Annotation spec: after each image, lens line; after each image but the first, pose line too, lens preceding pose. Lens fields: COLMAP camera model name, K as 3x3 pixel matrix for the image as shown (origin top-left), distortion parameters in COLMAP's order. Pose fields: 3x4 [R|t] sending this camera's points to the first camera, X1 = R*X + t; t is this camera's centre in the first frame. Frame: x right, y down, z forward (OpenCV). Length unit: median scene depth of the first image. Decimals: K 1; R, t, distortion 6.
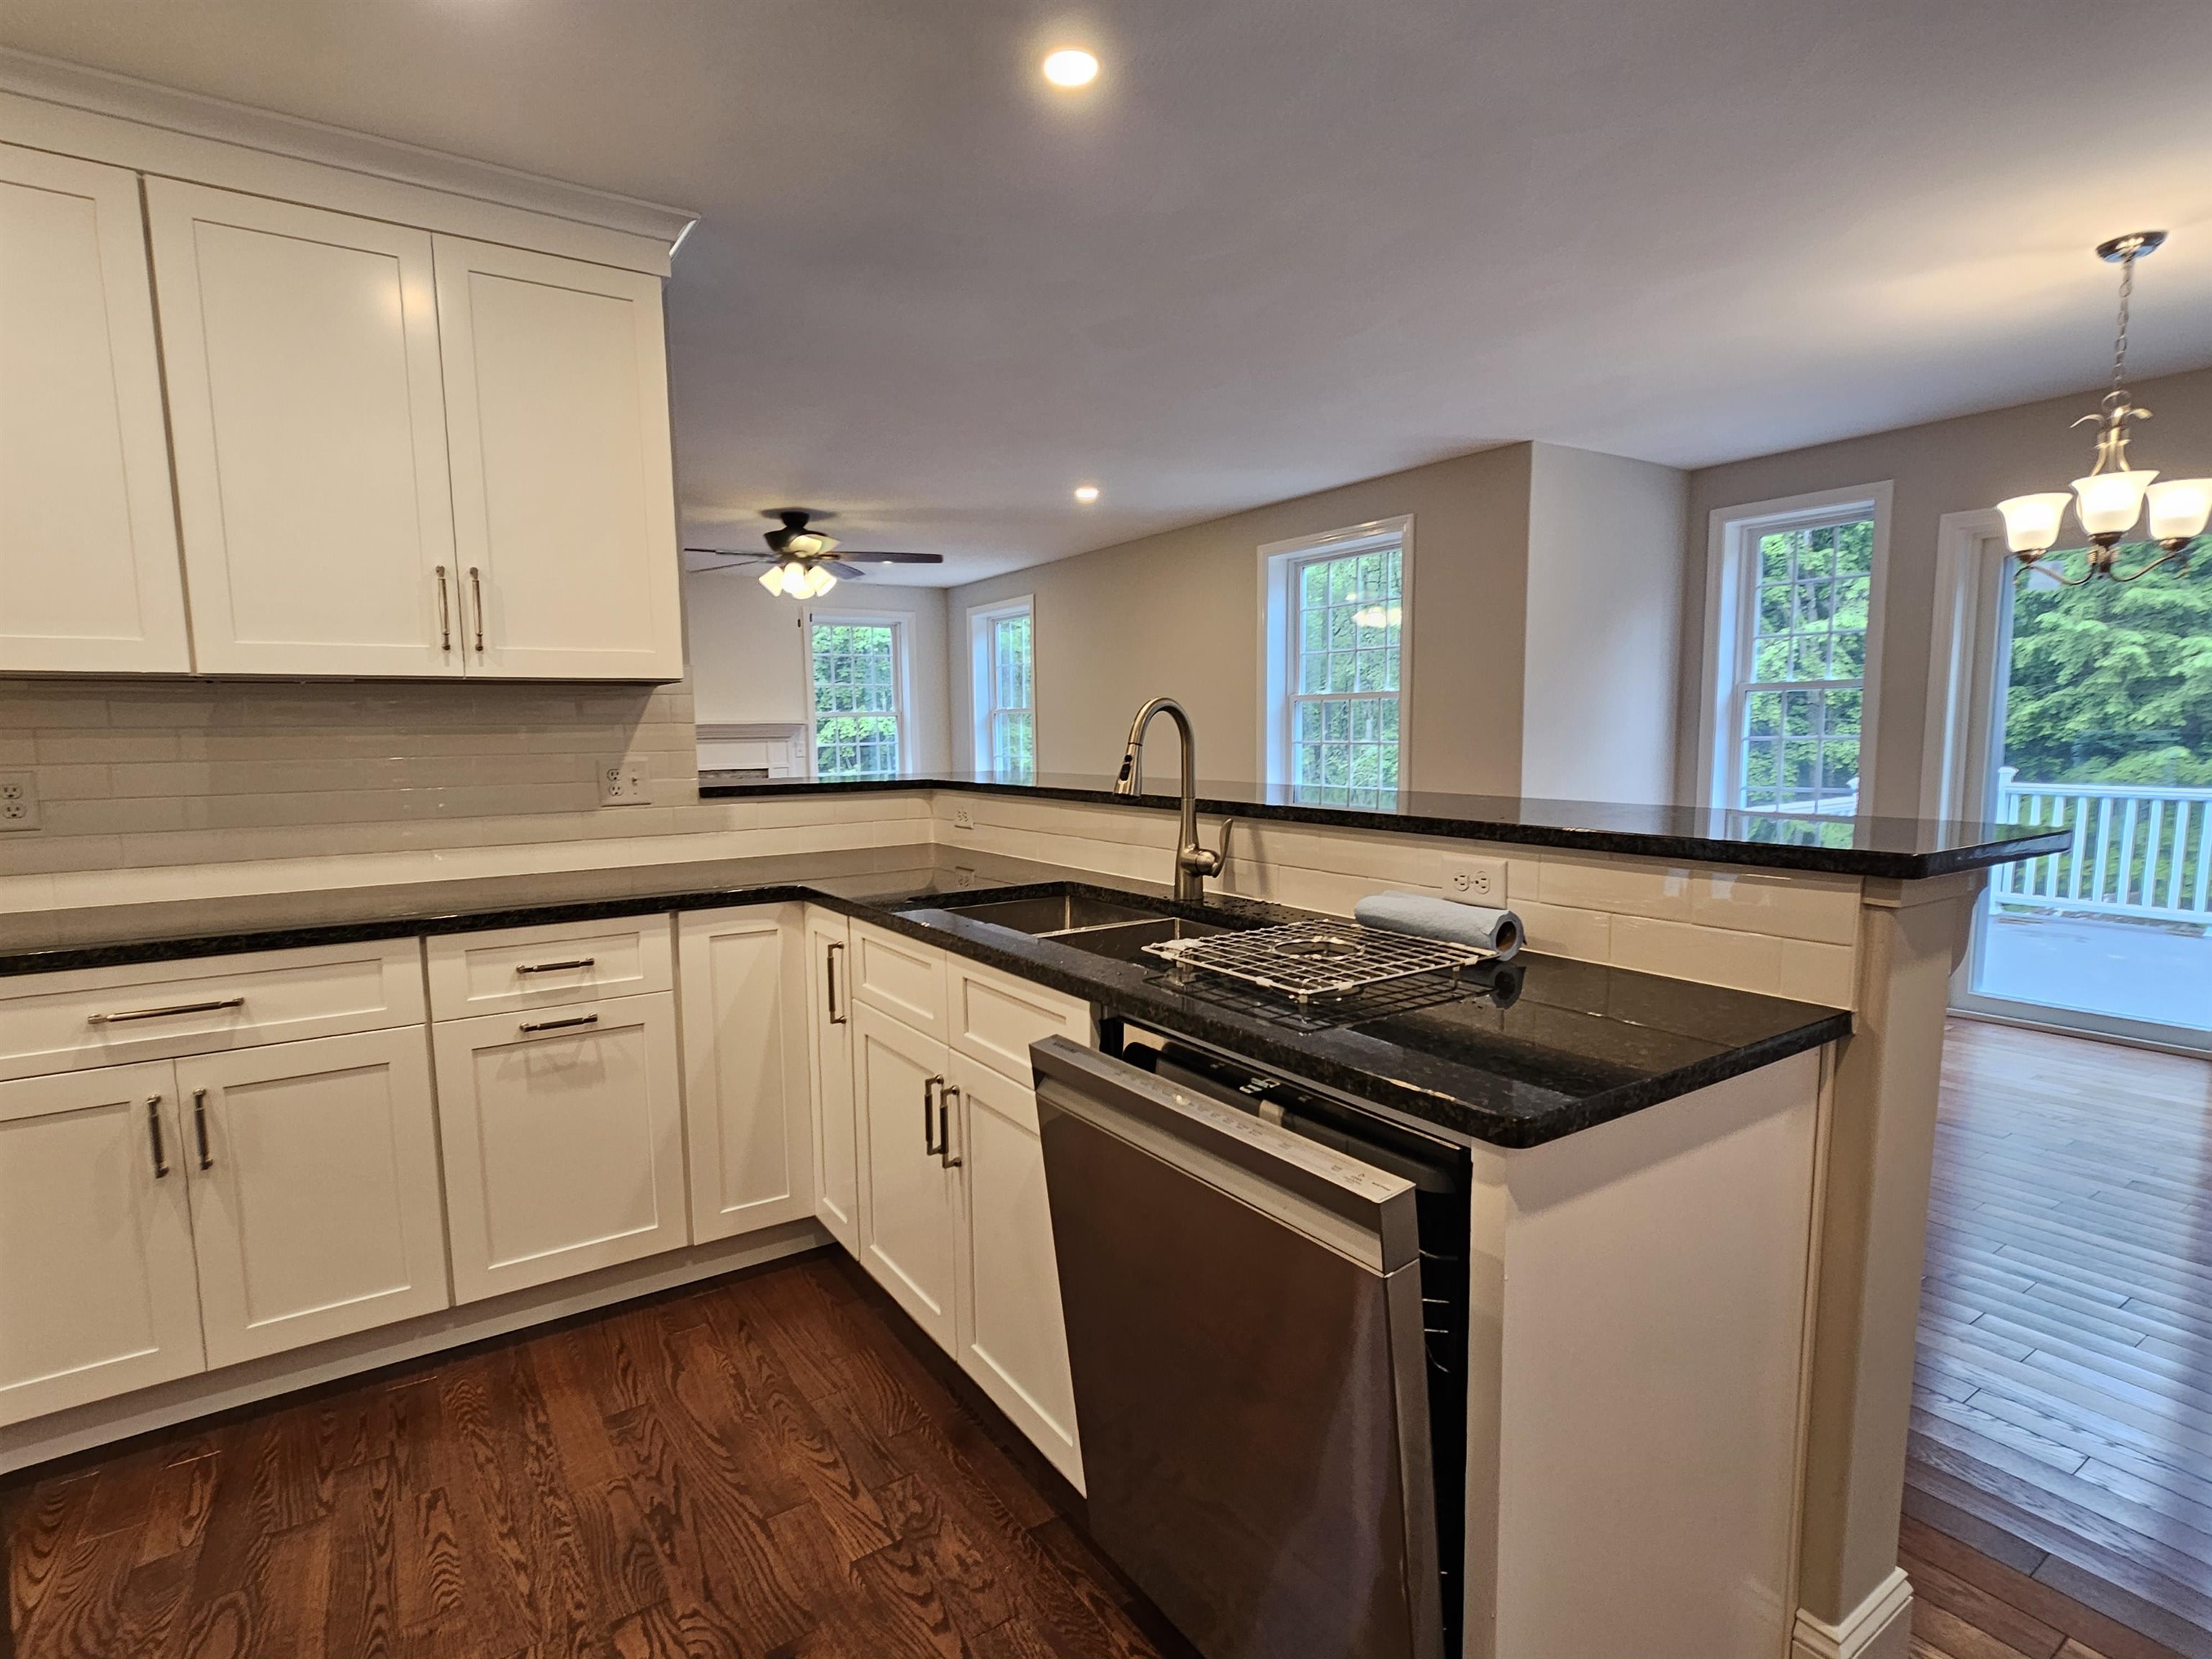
lens RADIAL K [[1097.3, 0, 1071.3], [0, 1097.3, 846.6], [0, 0, 1]] dist [0.000934, -0.002921]
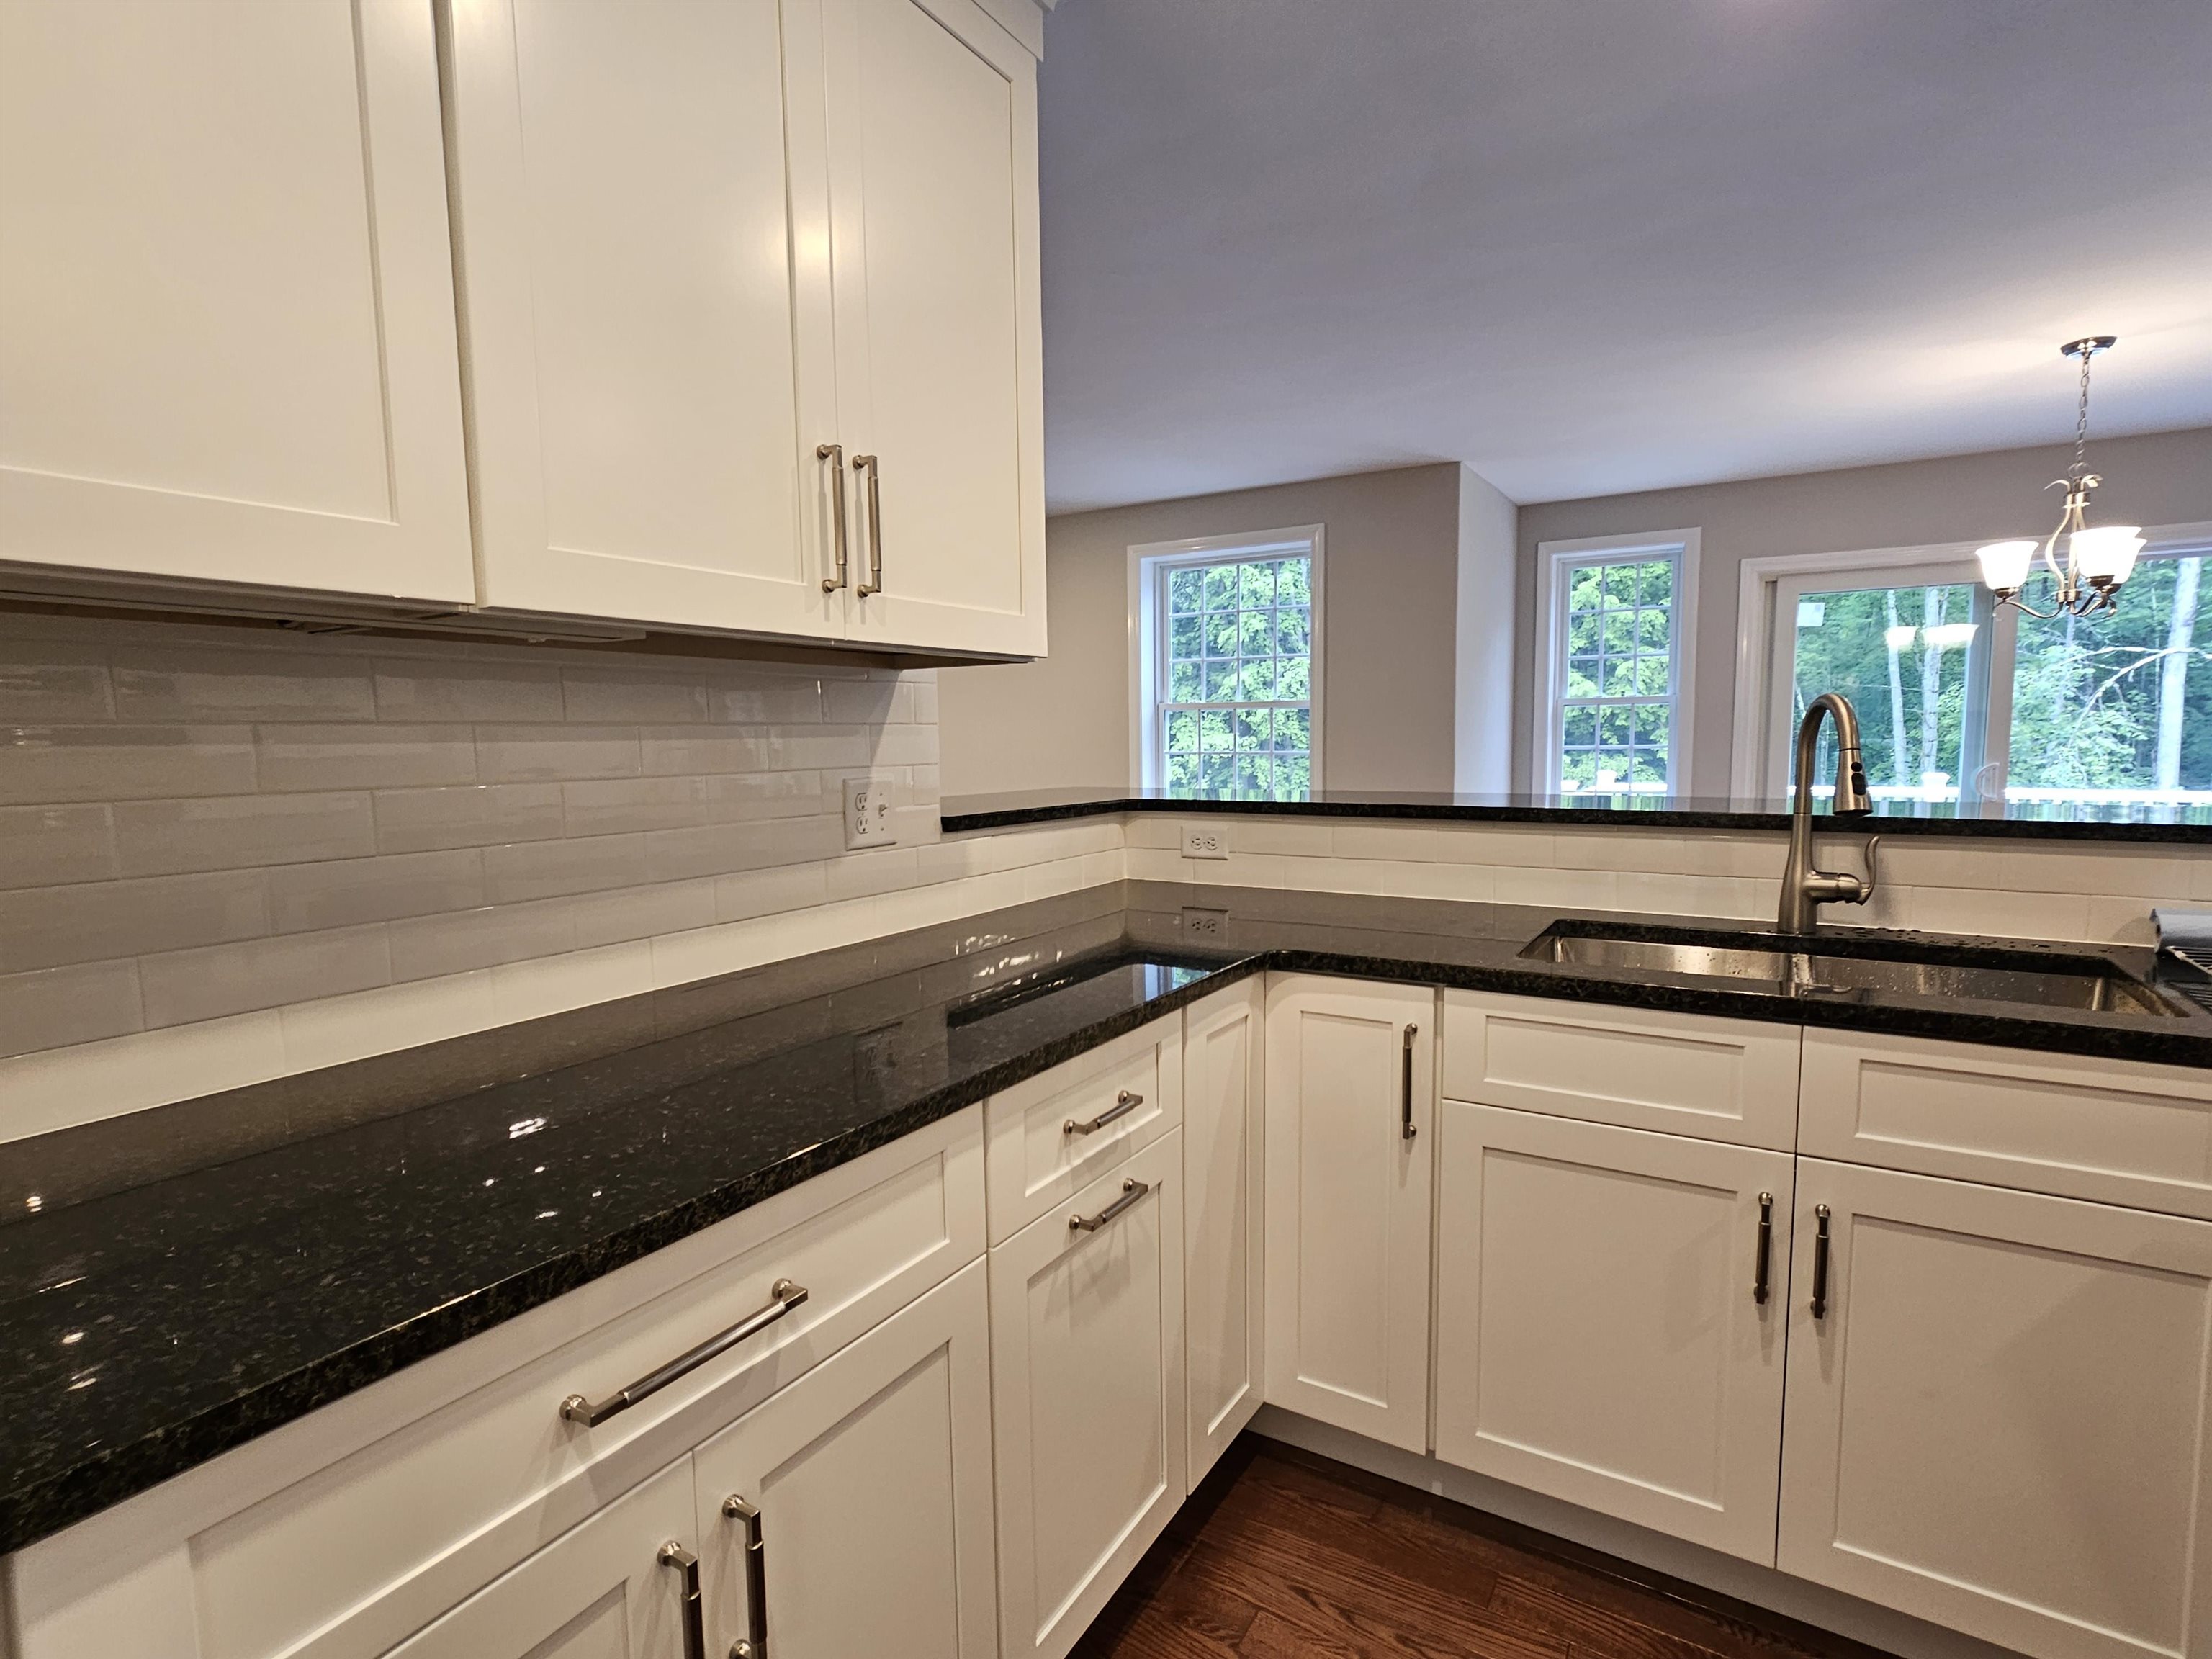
lens RADIAL K [[1097.3, 0, 1098.7], [0, 1097.3, 839.1], [0, 0, 1]] dist [0.000934, -0.002921]
pose [[0.911098, -0.035535, 0.410655, -0.562986], [0.042911, 0.999041, -0.008755, -0.031277], [-0.409950, 0.025599, 0.911749, 0.341024]]
